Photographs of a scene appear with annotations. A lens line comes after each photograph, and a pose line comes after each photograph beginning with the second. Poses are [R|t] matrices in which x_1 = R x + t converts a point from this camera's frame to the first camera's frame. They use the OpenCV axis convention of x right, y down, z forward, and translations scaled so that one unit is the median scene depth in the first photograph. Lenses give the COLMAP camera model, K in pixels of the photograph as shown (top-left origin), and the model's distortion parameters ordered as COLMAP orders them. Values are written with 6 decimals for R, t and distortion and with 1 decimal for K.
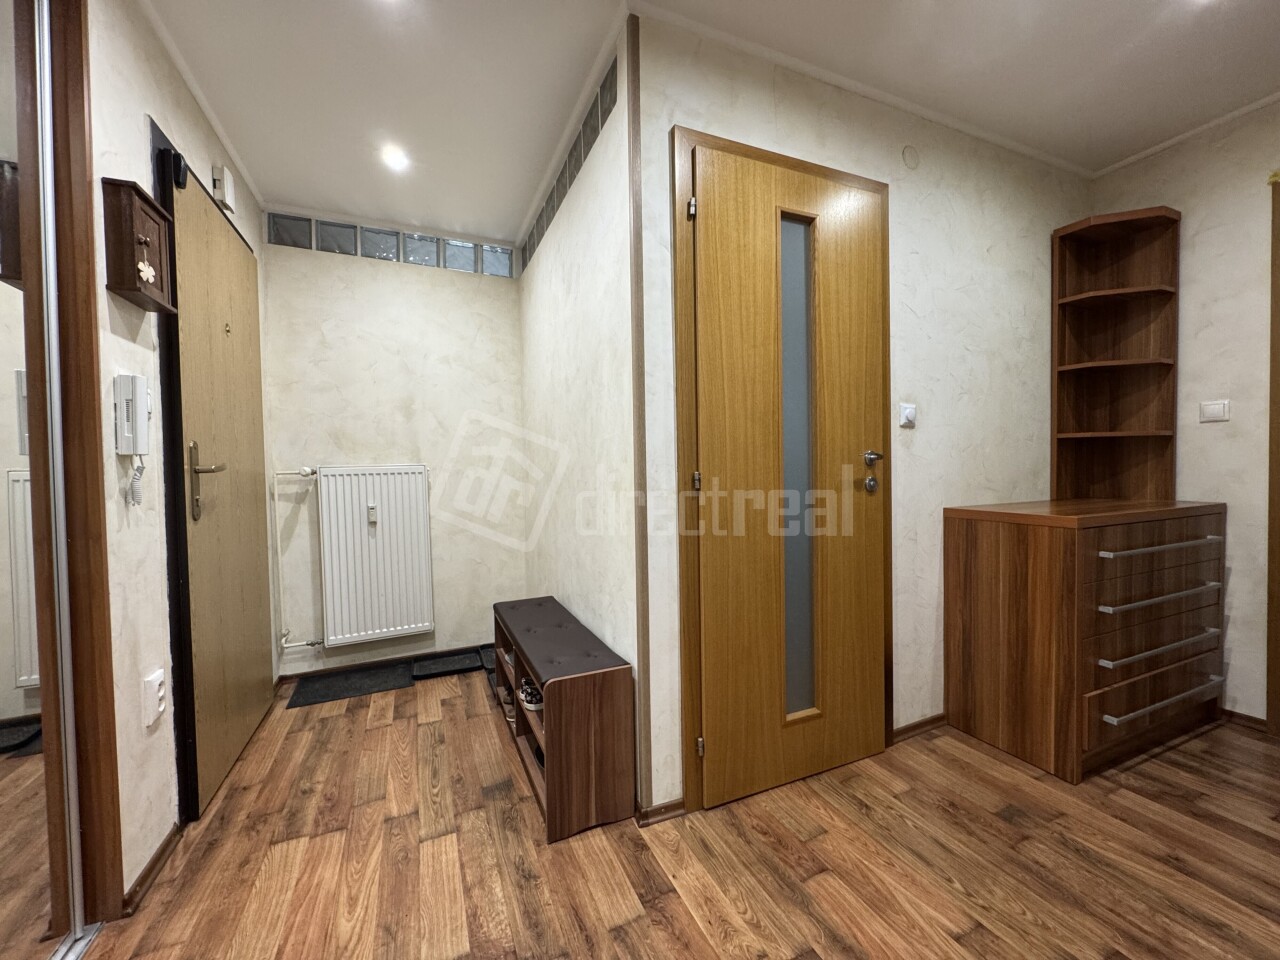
lens RADIAL K [[511.3, 0, 641.4], [0, 511.3, 476.5], [0, 0, 1]] dist [-0.000620, -0.000082]
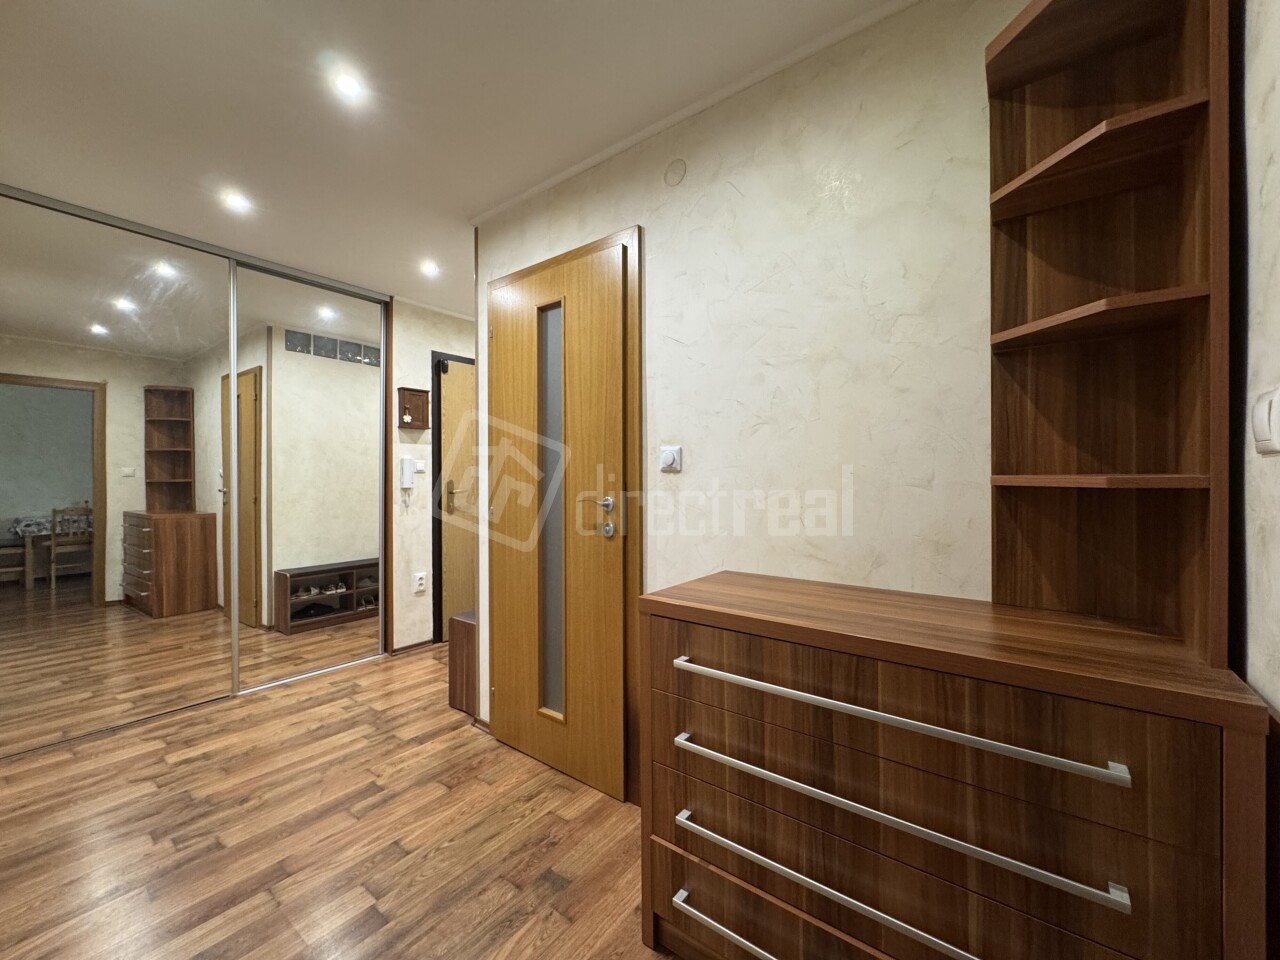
lens RADIAL K [[511.3, 0, 641.6], [0, 511.3, 478.9], [0, 0, 1]] dist [-0.000620, -0.000082]
pose [[0.487312, 0.016247, -0.873077, 1.609214], [-0.023340, 0.999712, 0.005576, -0.109406], [0.872916, 0.017661, 0.487551, 0.644703]]
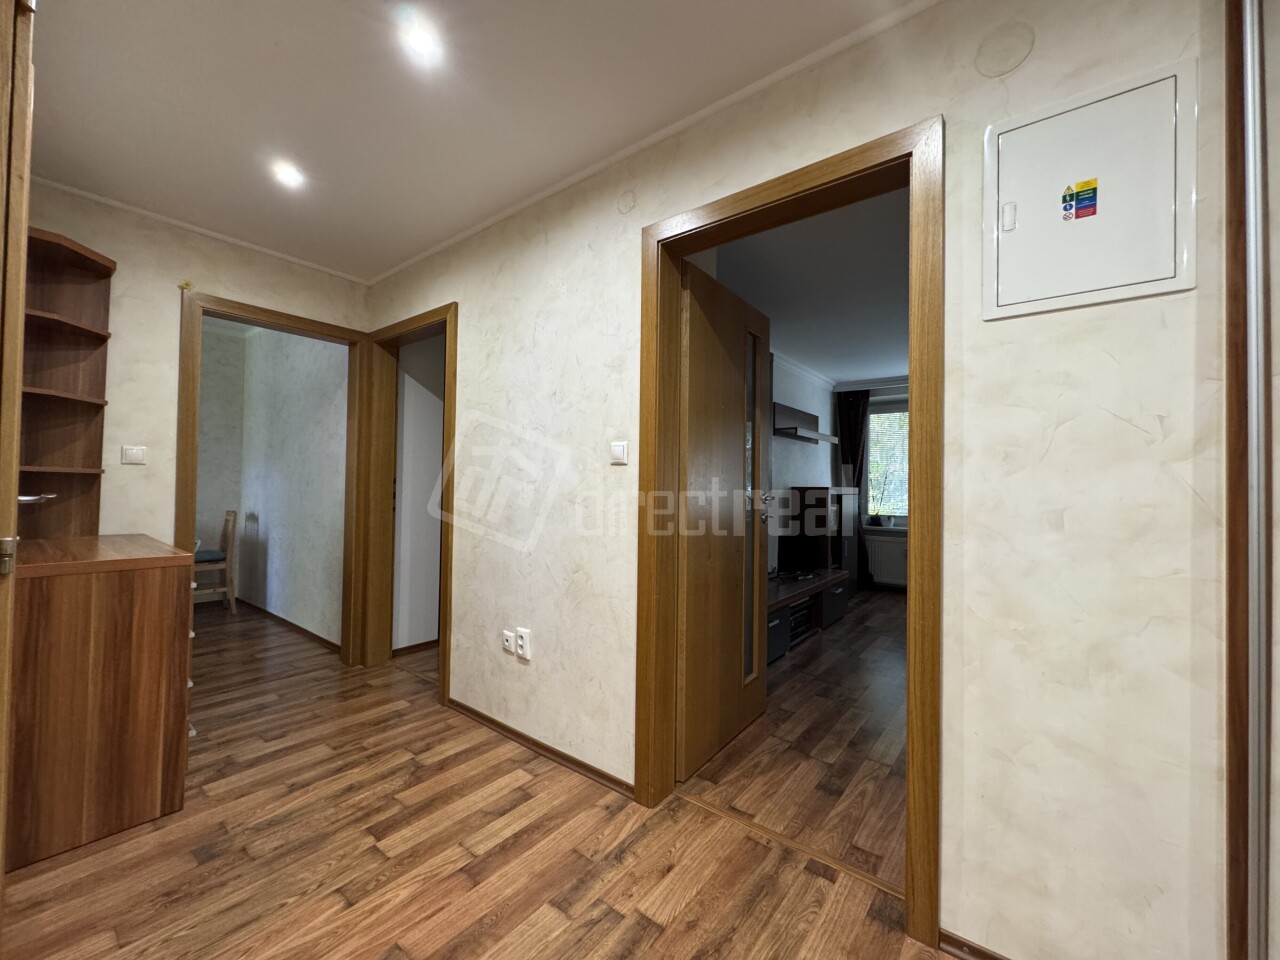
lens RADIAL K [[511.3, 0, 636.6], [0, 511.3, 475.1], [0, 0, 1]] dist [-0.000620, -0.000082]
pose [[-0.461542, 0.036231, 0.886378, -0.572959], [0.015416, 0.999342, -0.032821, -0.036111], [-0.886984, -0.001484, -0.461797, 0.699700]]
